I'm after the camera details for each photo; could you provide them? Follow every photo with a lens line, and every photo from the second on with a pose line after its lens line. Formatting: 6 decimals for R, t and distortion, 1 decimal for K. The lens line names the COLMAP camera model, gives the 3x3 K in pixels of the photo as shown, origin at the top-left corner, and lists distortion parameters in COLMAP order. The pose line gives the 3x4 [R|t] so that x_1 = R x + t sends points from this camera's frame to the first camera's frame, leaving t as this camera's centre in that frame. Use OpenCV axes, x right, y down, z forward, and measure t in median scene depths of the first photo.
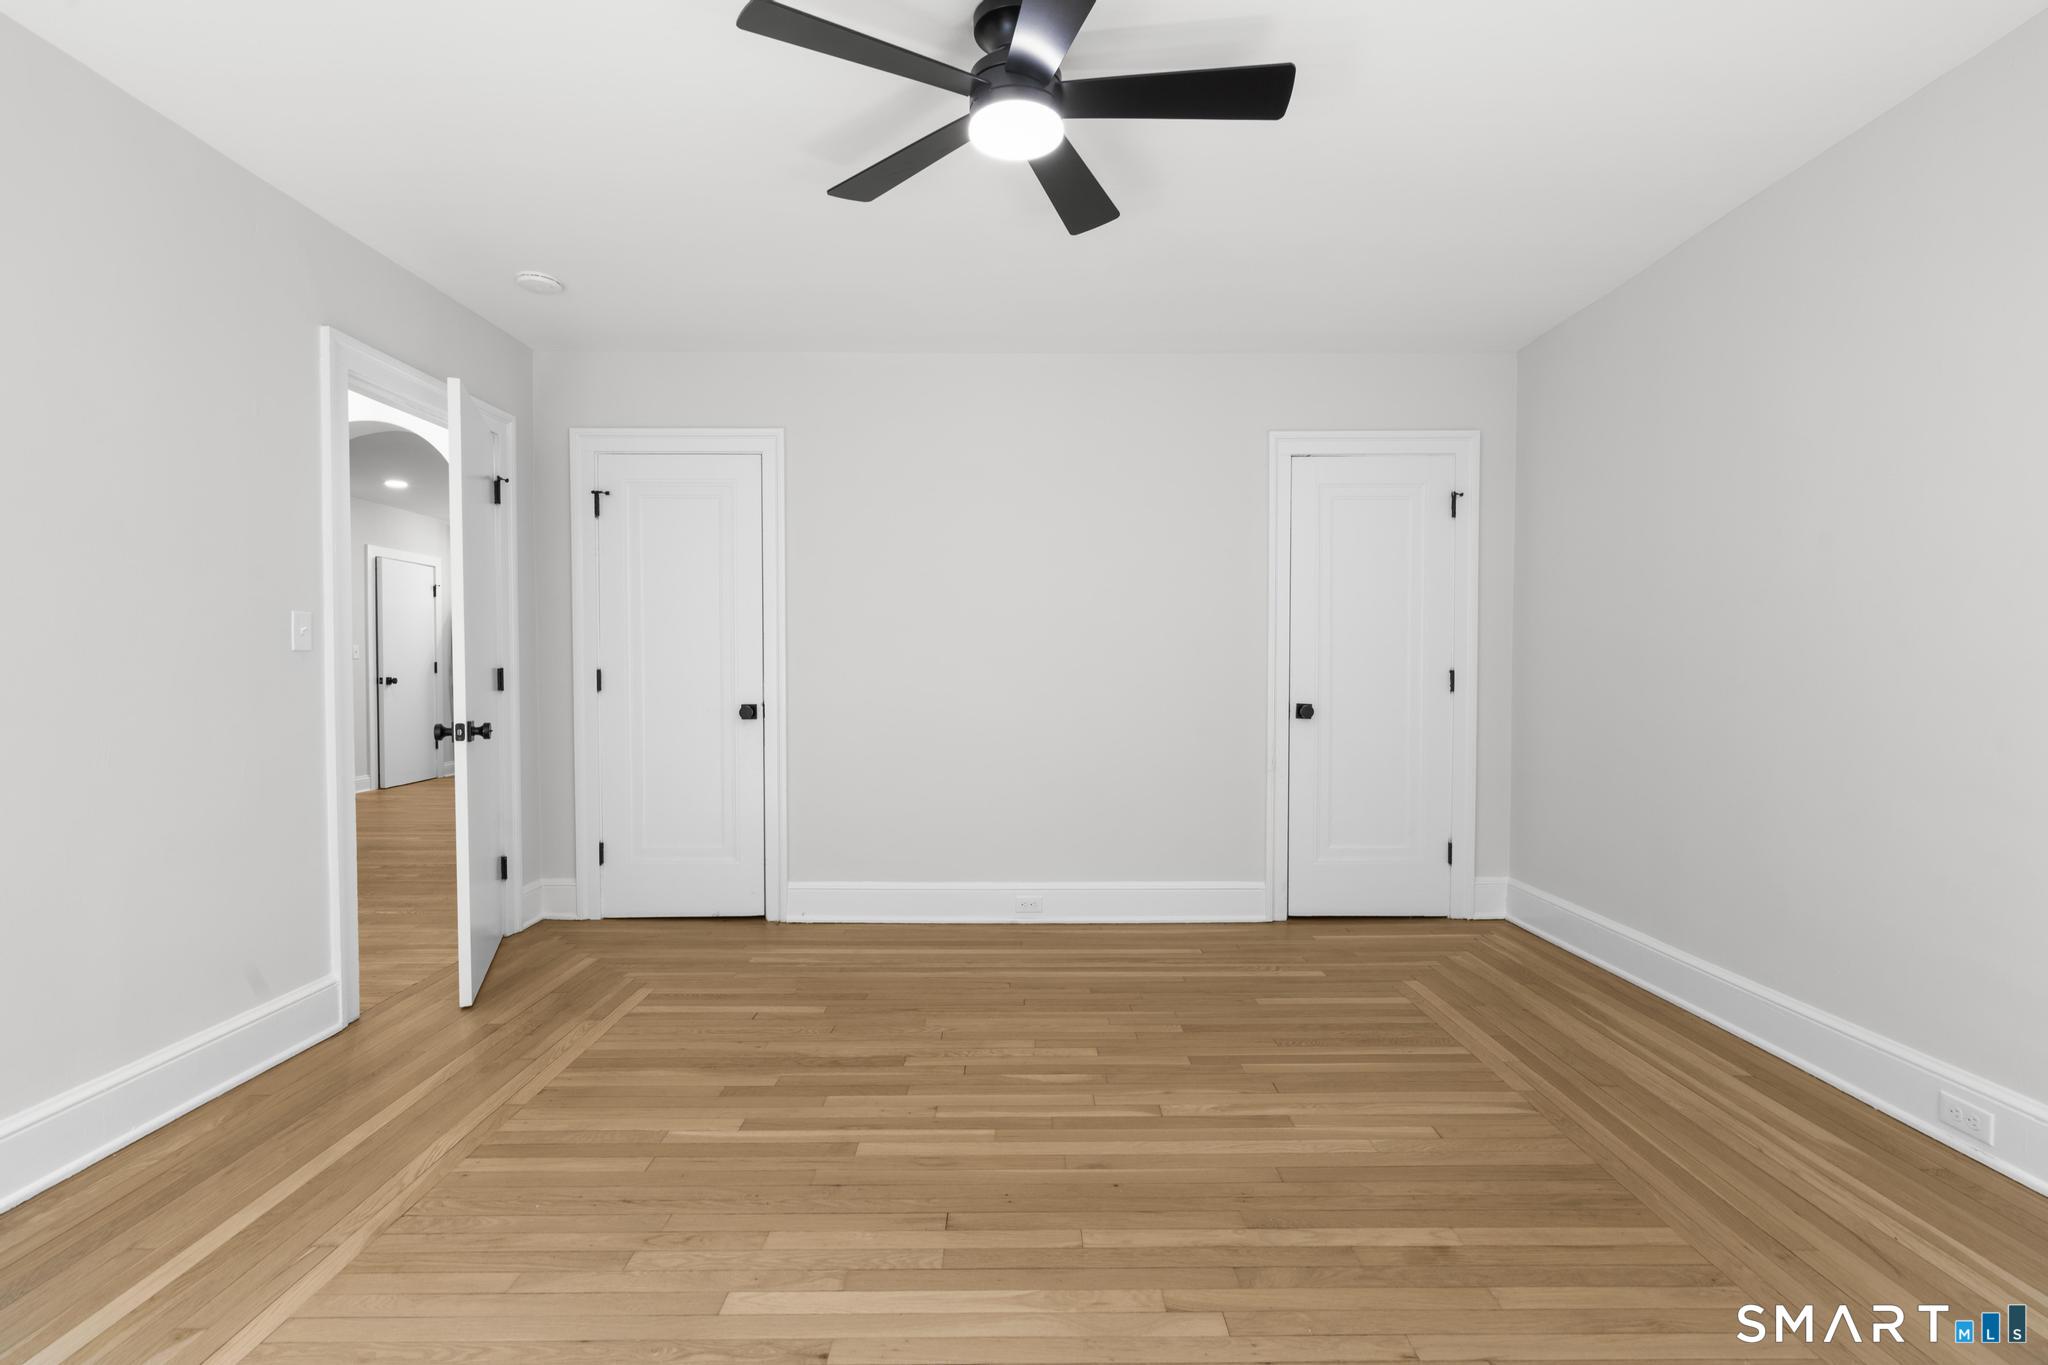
lens RADIAL K [[913.1, 0, 1024.1], [0, 913.1, 688.3], [0, 0, 1]] dist [-0.009227, 0.004217]
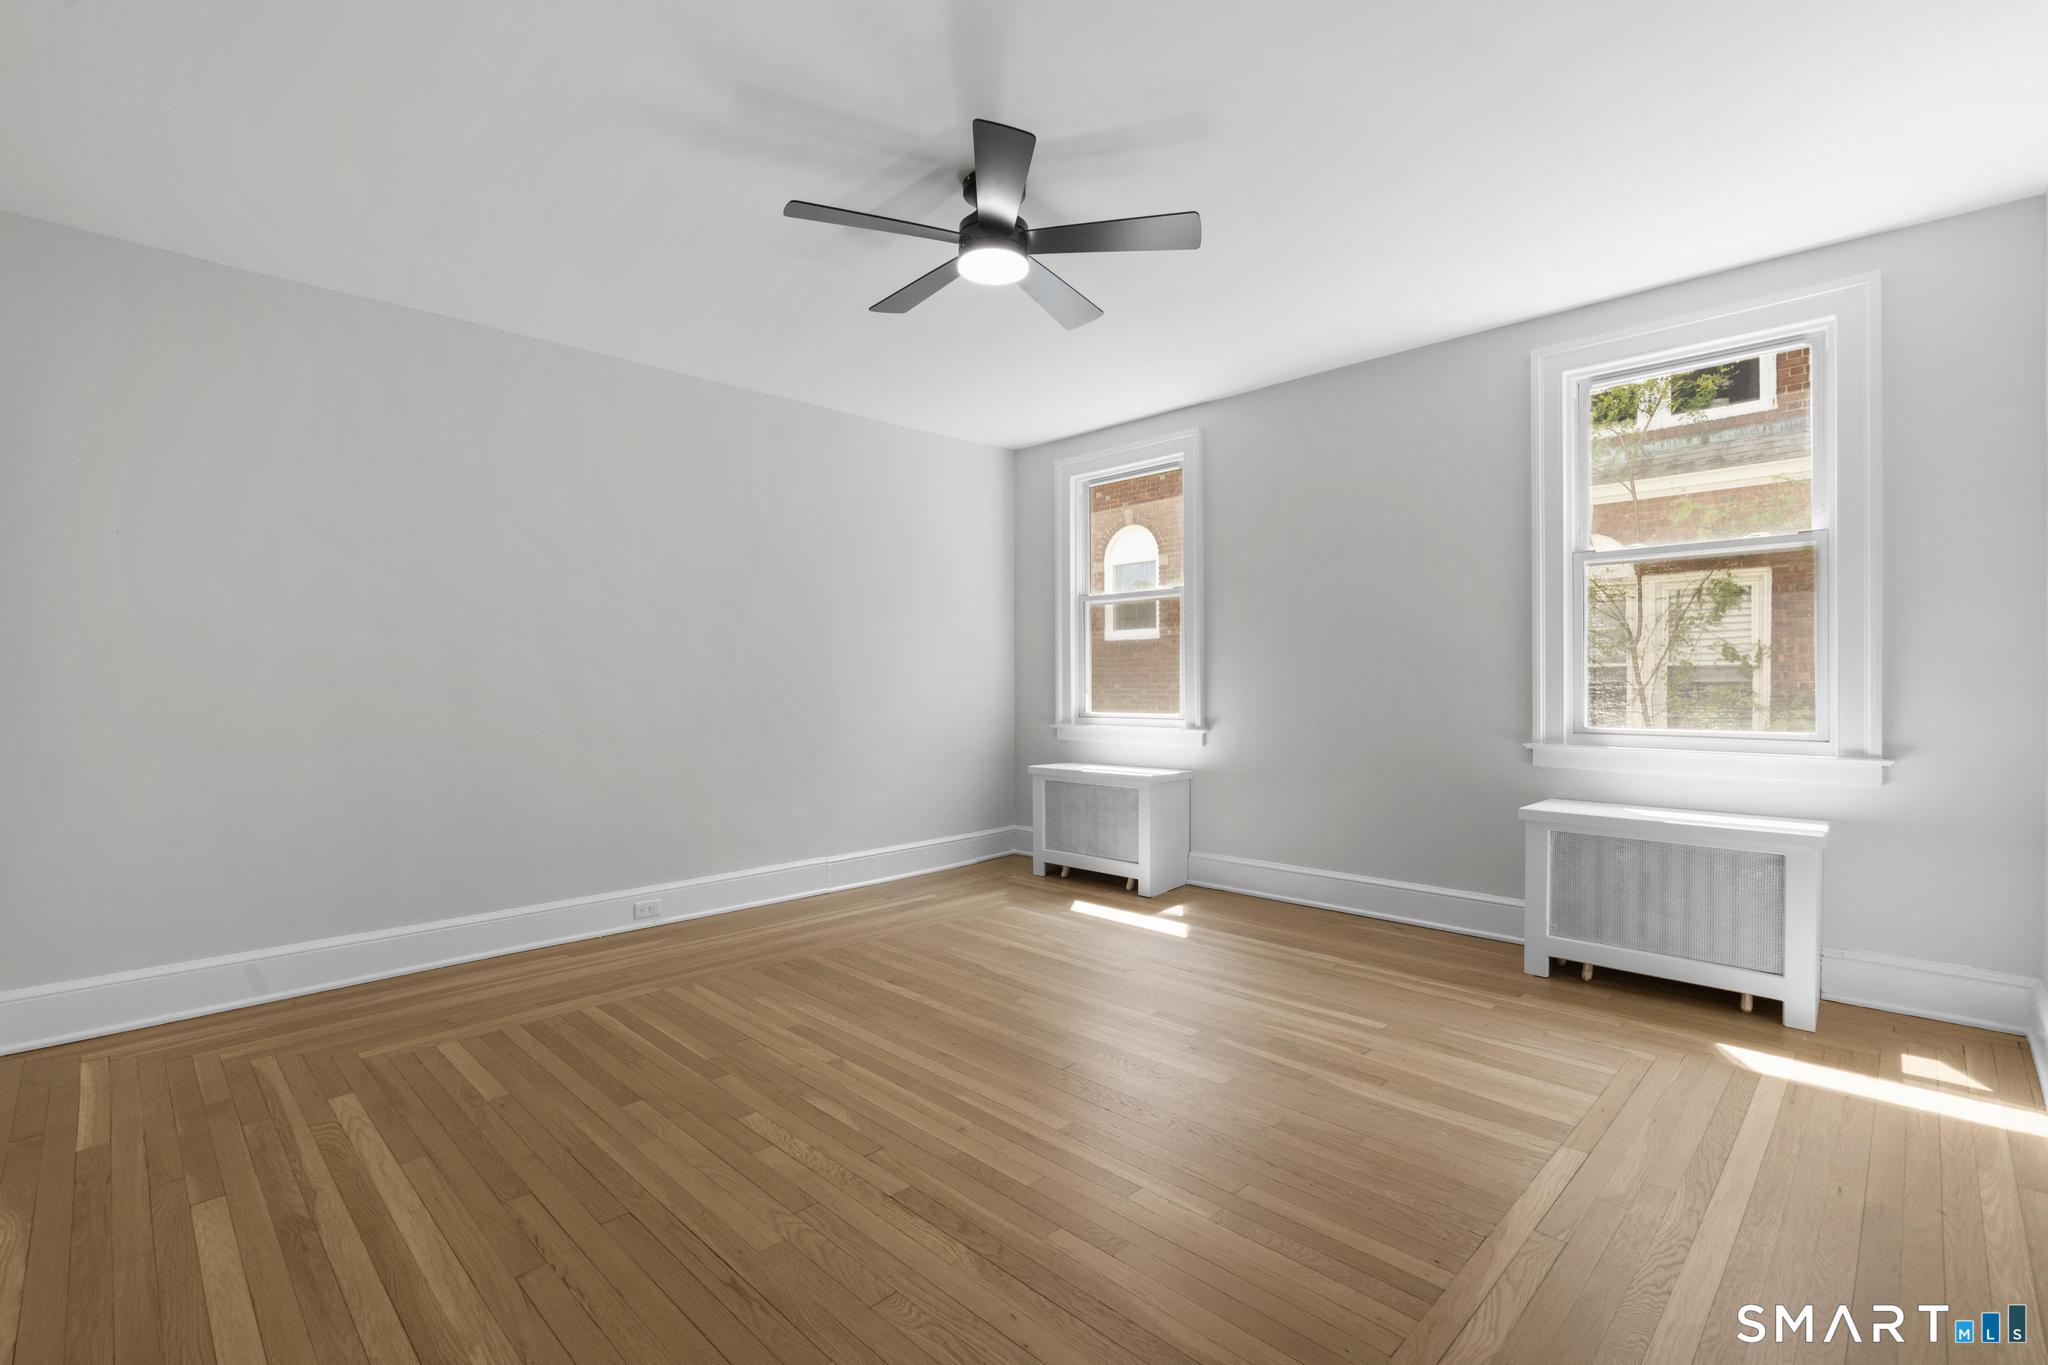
lens RADIAL K [[913.1, 0, 1024.1], [0, 913.1, 688.3], [0, 0, 1]] dist [-0.009227, 0.004217]
pose [[-0.707211, -0.001557, 0.707001, -0.717771], [0.020708, 0.999523, 0.022915, -0.021616], [-0.706700, 0.030846, -0.706841, 1.412372]]
